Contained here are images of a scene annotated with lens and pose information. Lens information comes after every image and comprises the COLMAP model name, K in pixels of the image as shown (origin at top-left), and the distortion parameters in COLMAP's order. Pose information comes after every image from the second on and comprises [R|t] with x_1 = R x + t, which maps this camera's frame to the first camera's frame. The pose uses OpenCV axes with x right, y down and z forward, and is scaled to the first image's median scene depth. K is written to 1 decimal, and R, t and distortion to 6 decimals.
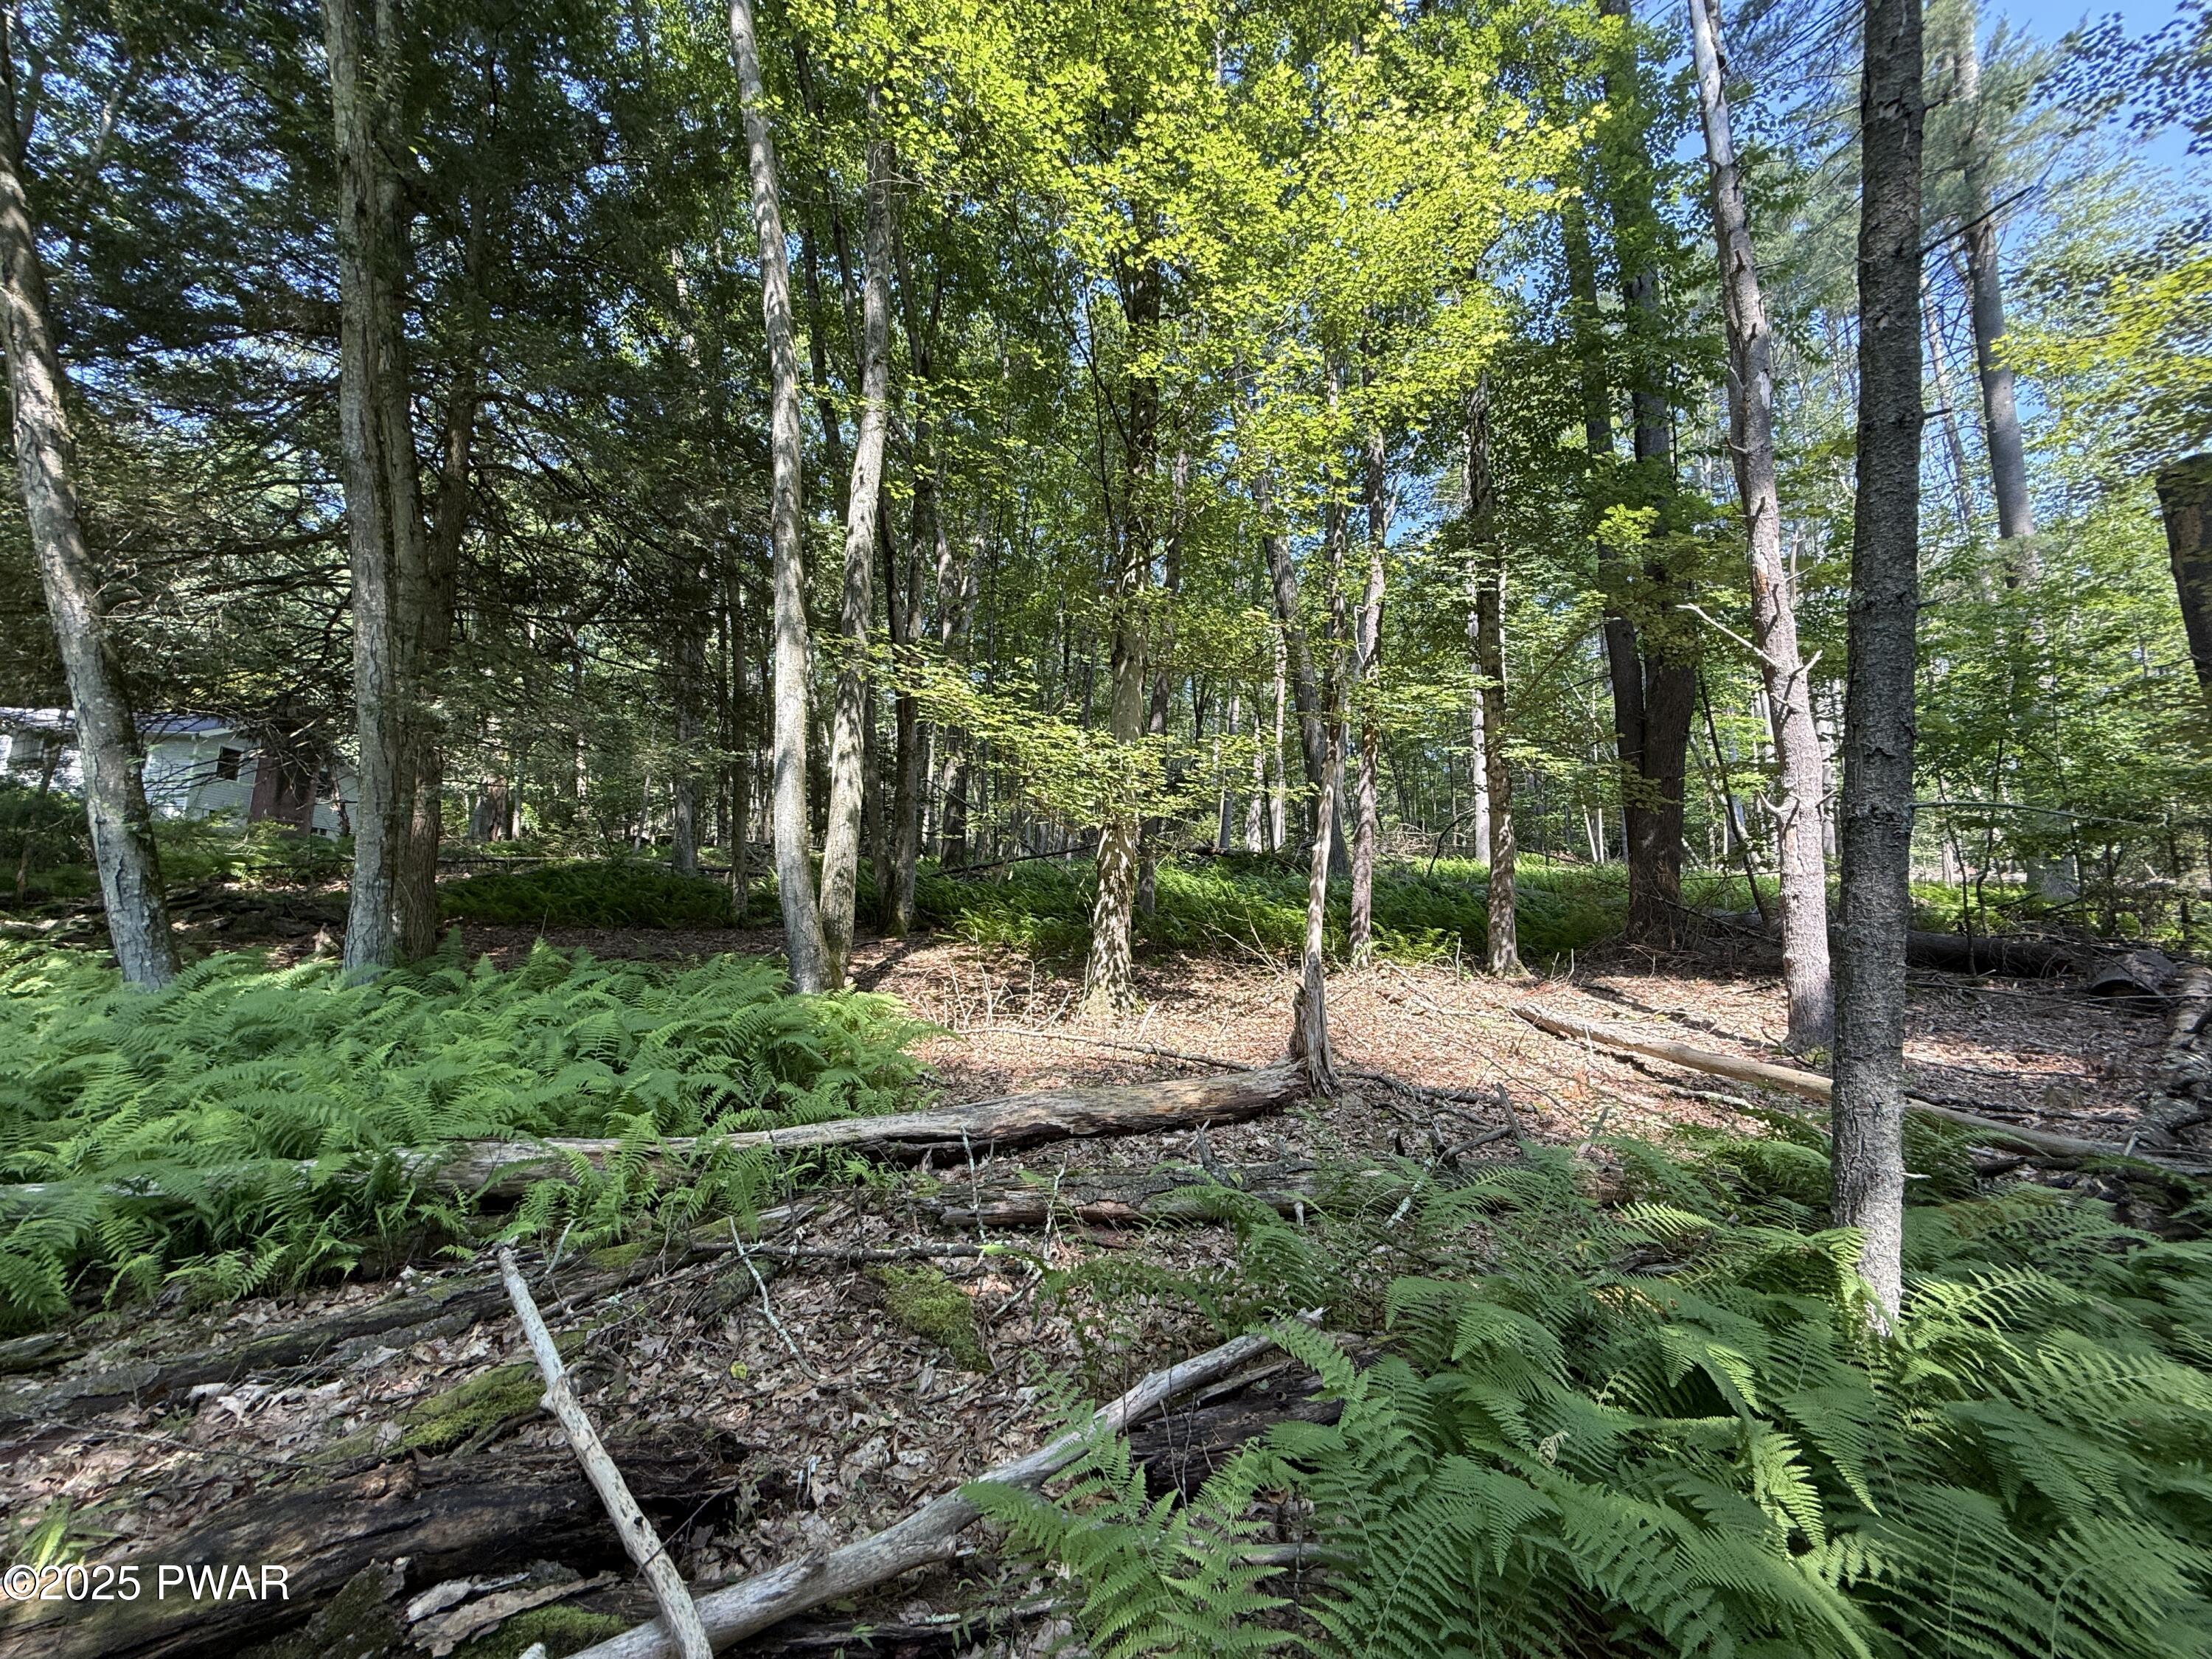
lens RADIAL K [[872.7, 0, 1105.8], [0, 872.7, 834.5], [0, 0, 1]] dist [0.000301, -0.000334]
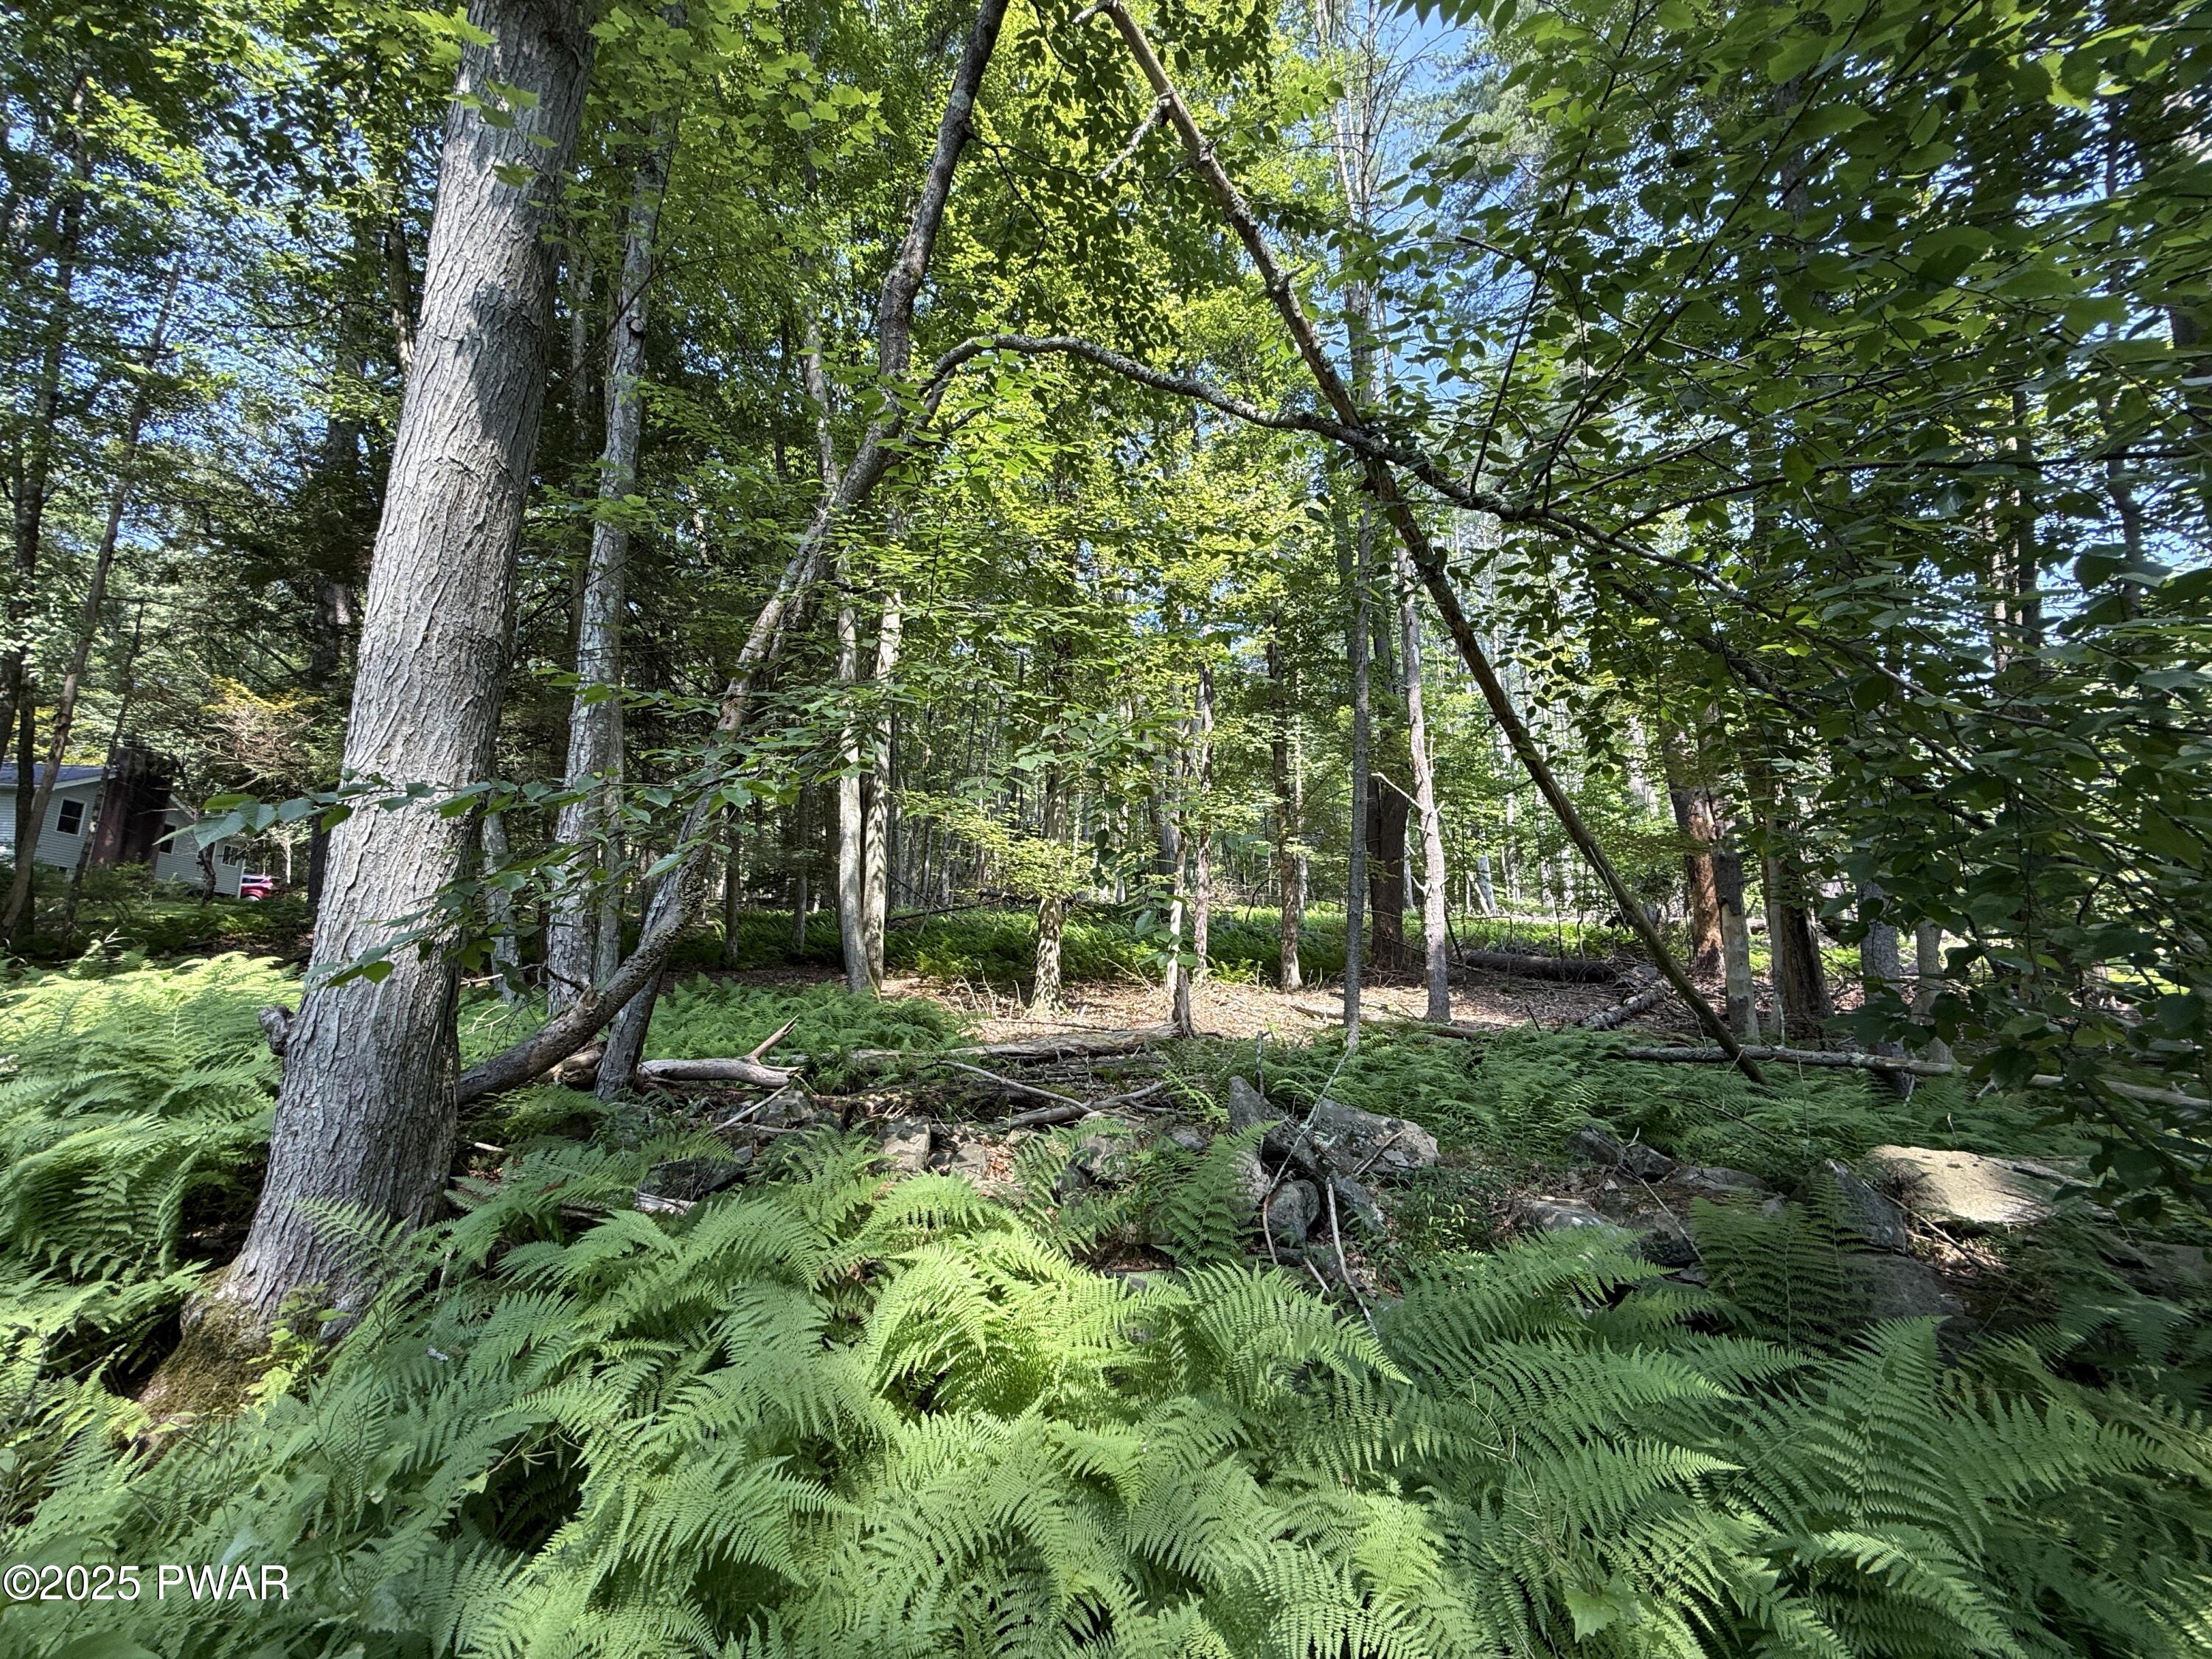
lens RADIAL K [[872.7, 0, 1100.2], [0, 872.7, 832.2], [0, 0, 1]] dist [0.000301, -0.000334]
pose [[0.983067, 0.009930, 0.182978, -0.190749], [-0.000478, 0.998666, -0.051630, -0.042660], [-0.183247, 0.050669, 0.981760, -0.564300]]
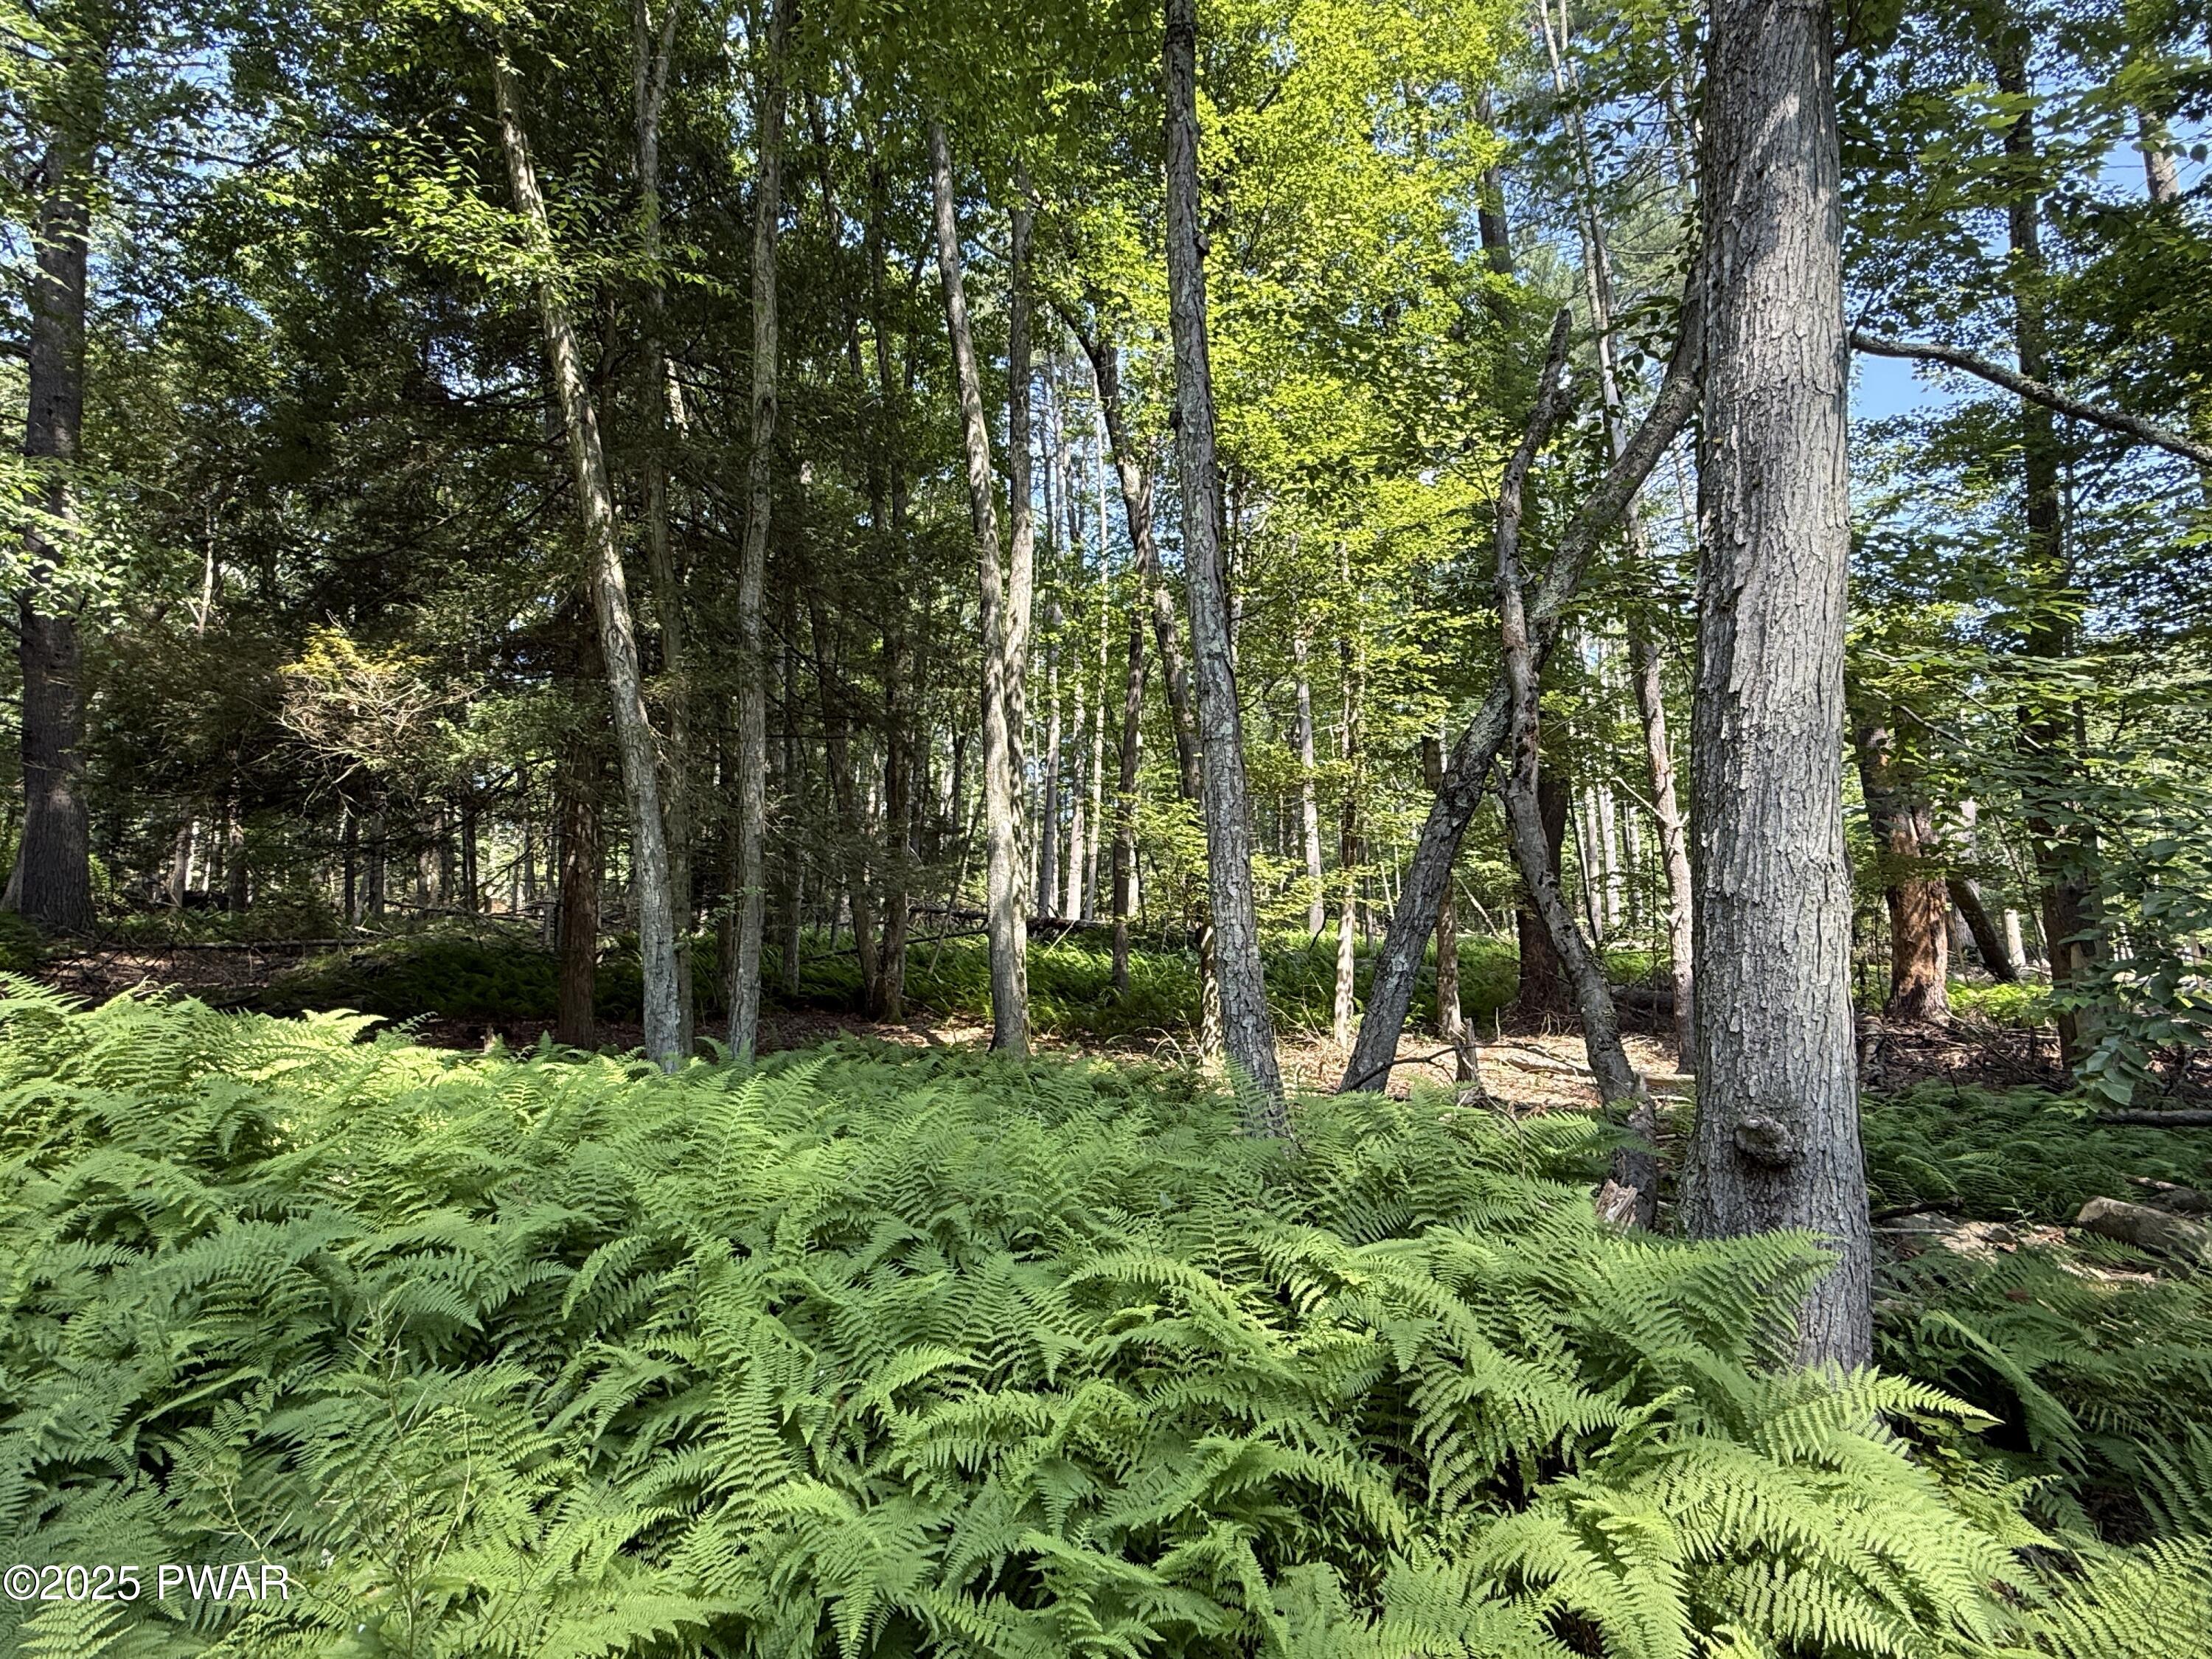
lens RADIAL K [[1185.3, 0, 1092.2], [0, 1185.3, 838.5], [0, 0, 1]] dist [0.005434, 0.000525]
pose [[0.948265, 0.021222, 0.316771, -0.703455], [-0.010650, 0.999328, -0.035068, -0.068554], [-0.317302, 0.029880, 0.947854, -0.540767]]
